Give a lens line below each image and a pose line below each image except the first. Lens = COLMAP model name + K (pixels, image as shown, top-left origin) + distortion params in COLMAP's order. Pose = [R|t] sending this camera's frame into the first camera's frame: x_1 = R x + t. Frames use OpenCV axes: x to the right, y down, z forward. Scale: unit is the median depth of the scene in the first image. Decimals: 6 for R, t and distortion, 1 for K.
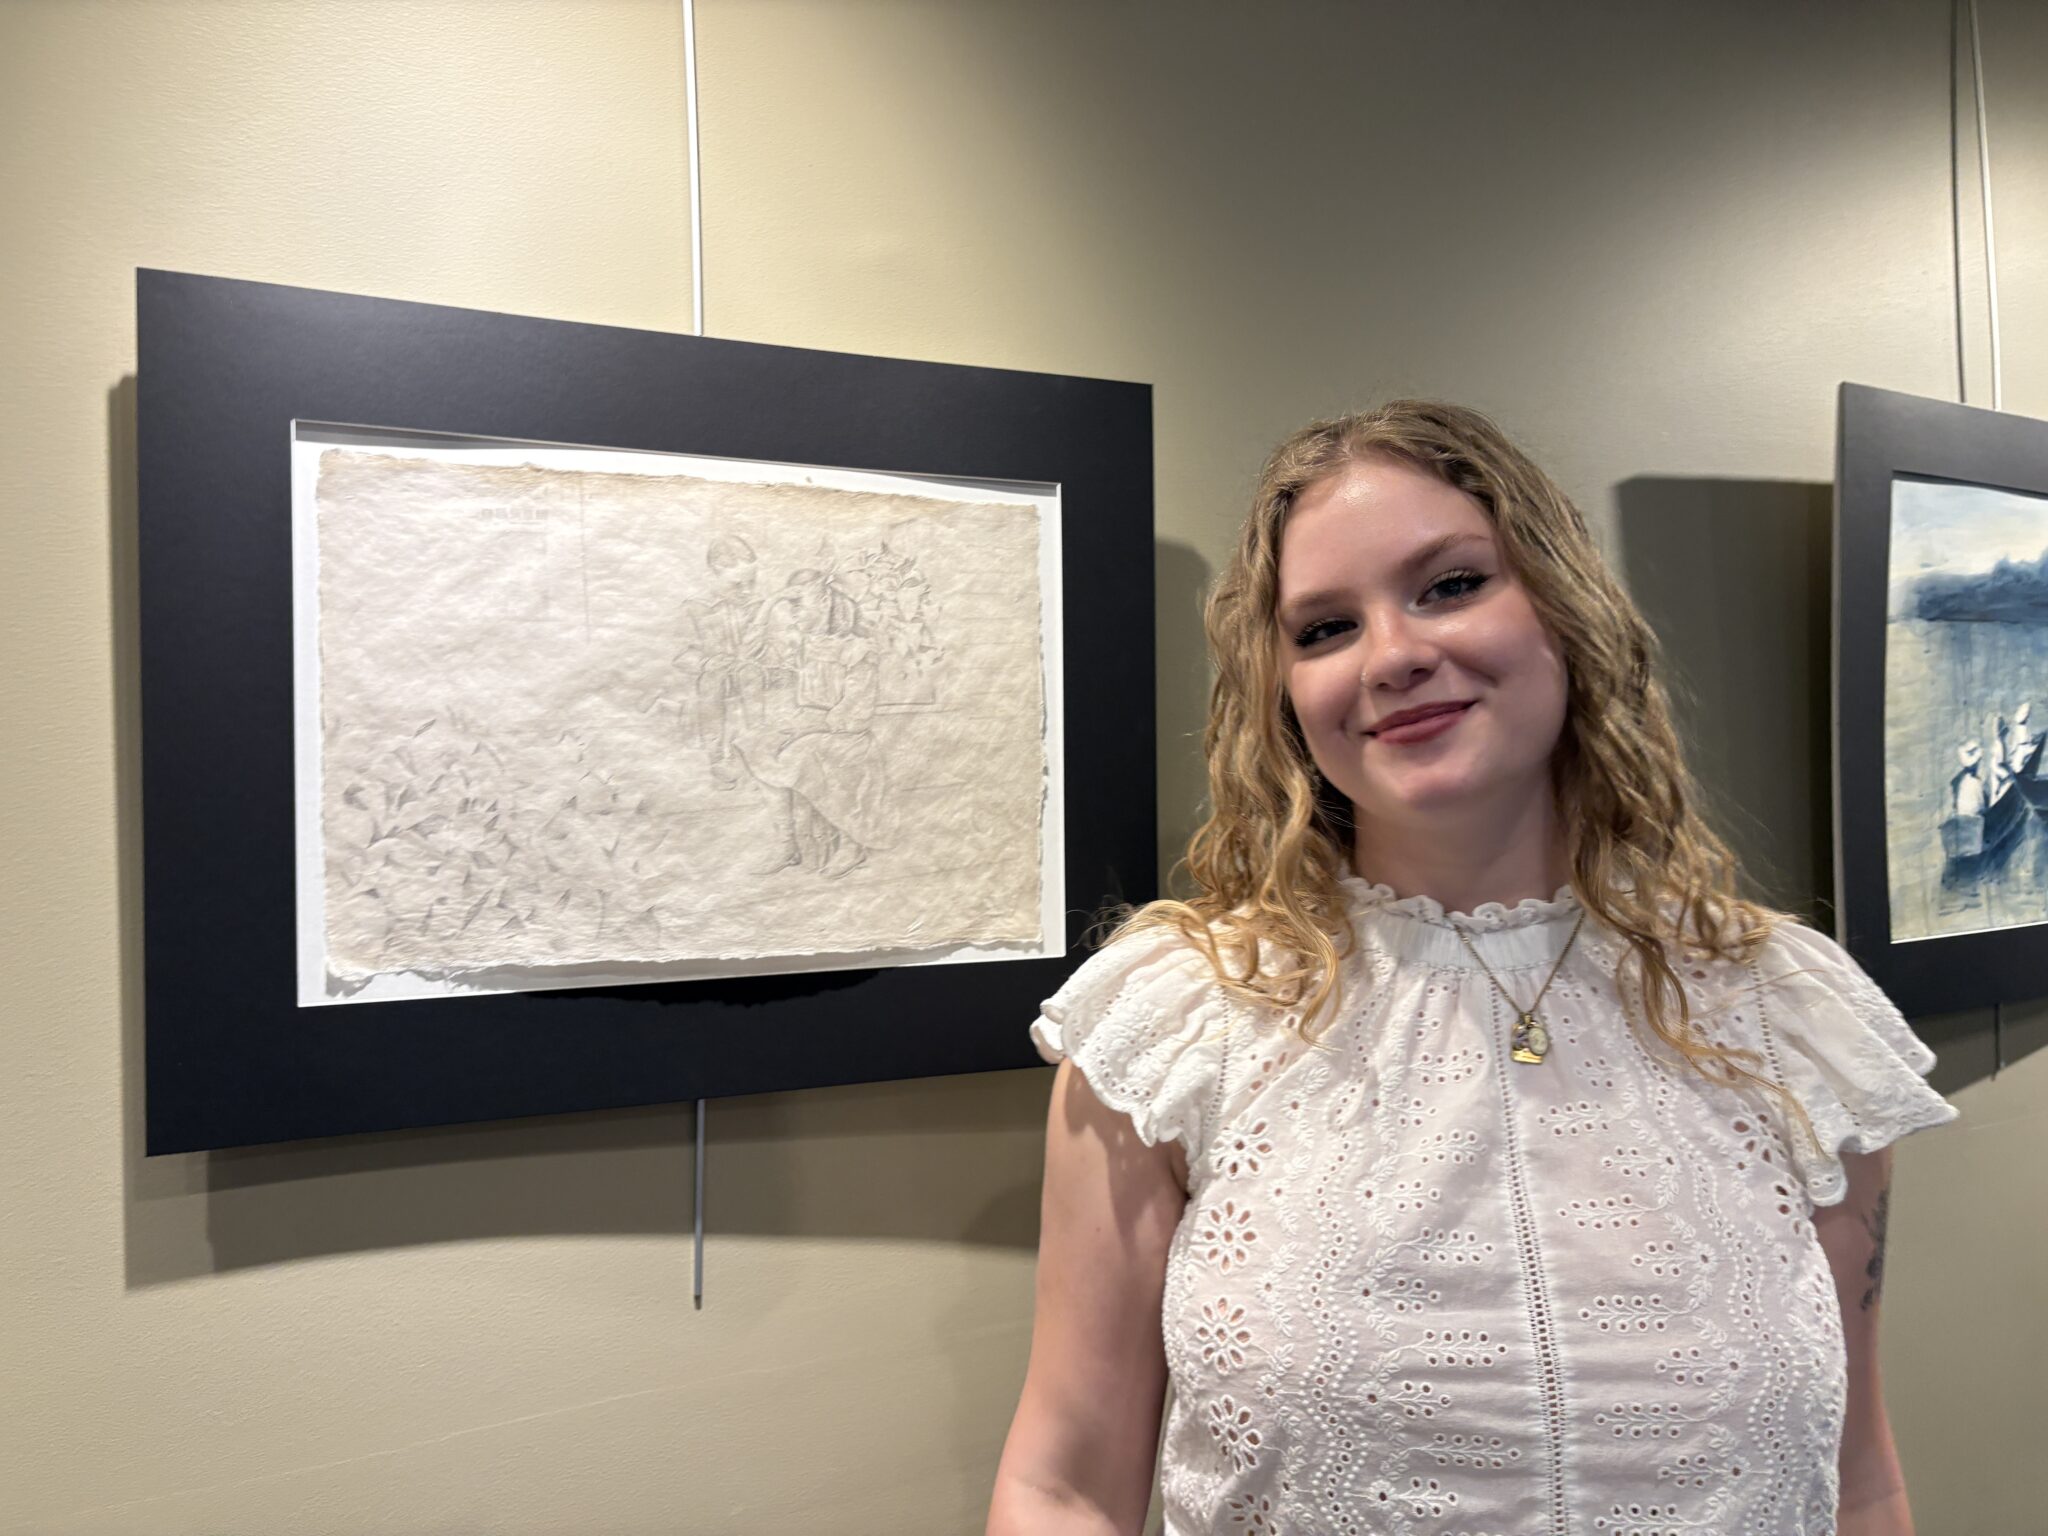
lens RADIAL K [[1556.8, 0, 1020.9], [0, 1556.8, 765.1], [0, 0, 1]] dist [0.029904, -0.002127]
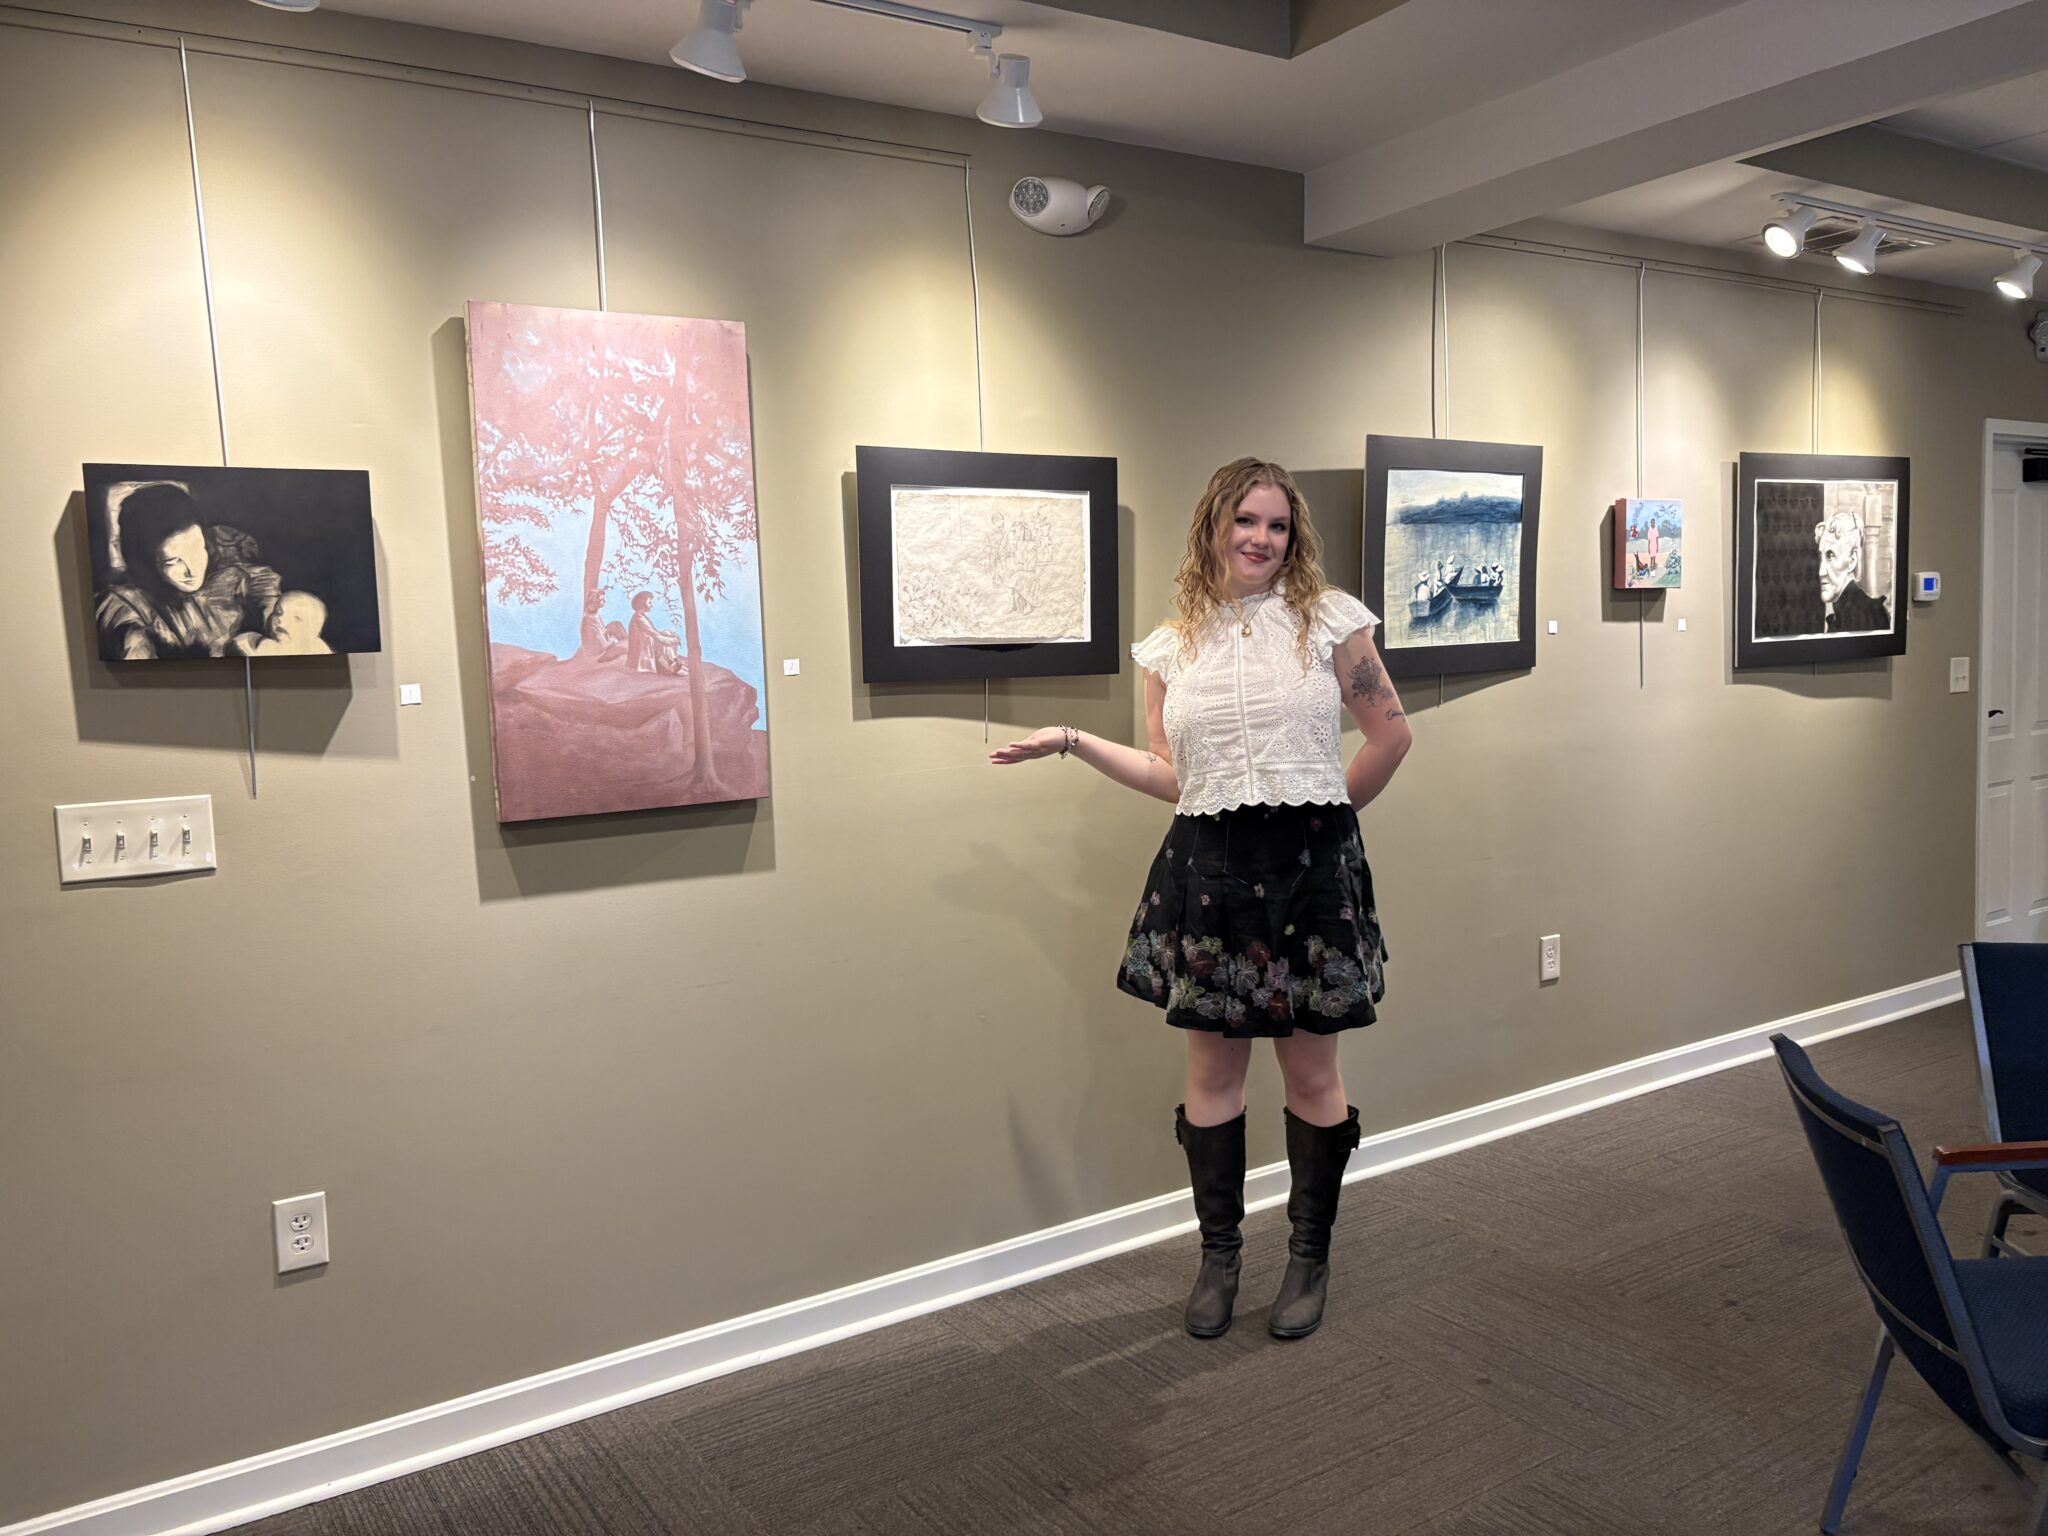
lens RADIAL K [[1556.8, 0, 1032.1], [0, 1556.8, 768.3], [0, 0, 1]] dist [0.029904, -0.002127]
pose [[0.996179, -0.016444, 0.085776, -0.386898], [0.007133, 0.994153, 0.107742, 0.038952], [-0.087046, -0.106718, 0.990472, -2.278929]]
